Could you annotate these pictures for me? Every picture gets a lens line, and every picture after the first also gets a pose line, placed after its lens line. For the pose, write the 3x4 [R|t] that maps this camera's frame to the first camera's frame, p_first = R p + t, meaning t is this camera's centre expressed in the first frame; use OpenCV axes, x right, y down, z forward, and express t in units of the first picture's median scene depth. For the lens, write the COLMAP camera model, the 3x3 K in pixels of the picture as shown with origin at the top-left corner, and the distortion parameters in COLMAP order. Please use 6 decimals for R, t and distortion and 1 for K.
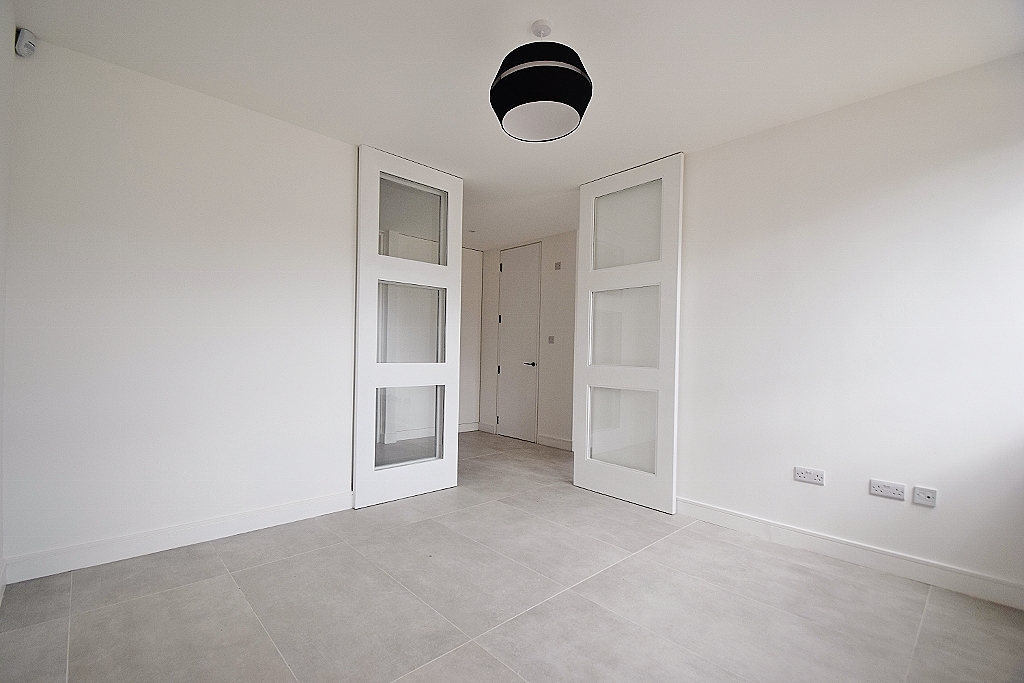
lens RADIAL K [[447.0, 0, 511.0], [0, 447.0, 346.5], [0, 0, 1]] dist [-0.016607, -0.000543]
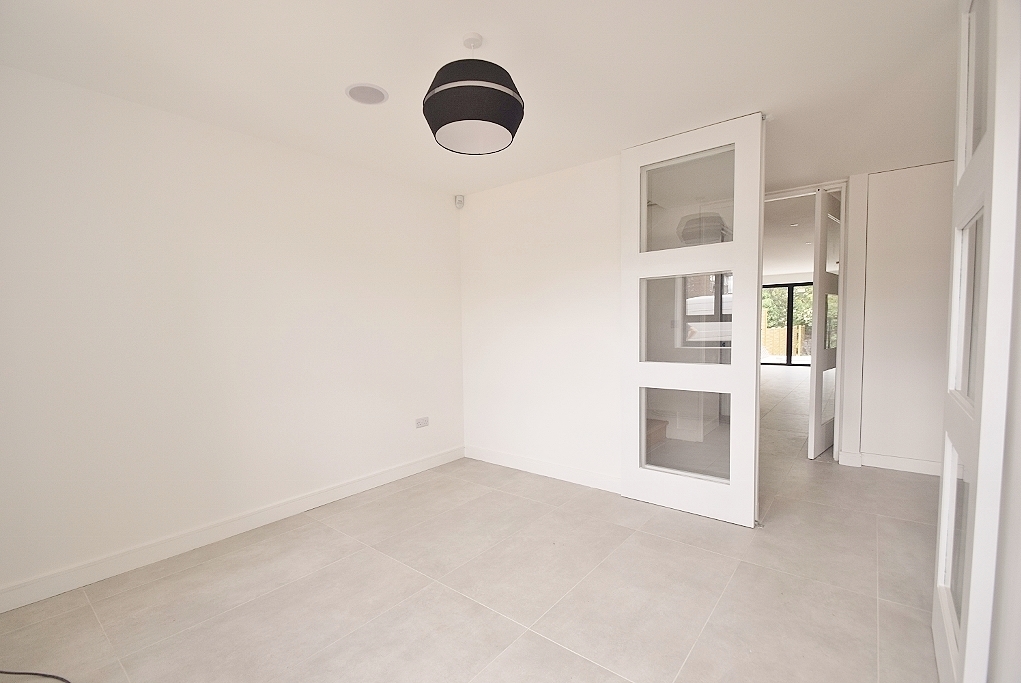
lens RADIAL K [[464.6, 0, 507.6], [0, 464.6, 343.6], [0, 0, 1]] dist [-0.002930, -0.000154]
pose [[0.133105, 0.025291, -0.990779, 0.635131], [0.030810, 0.999086, 0.029642, -0.041127], [0.990623, -0.034471, 0.132204, 0.514946]]
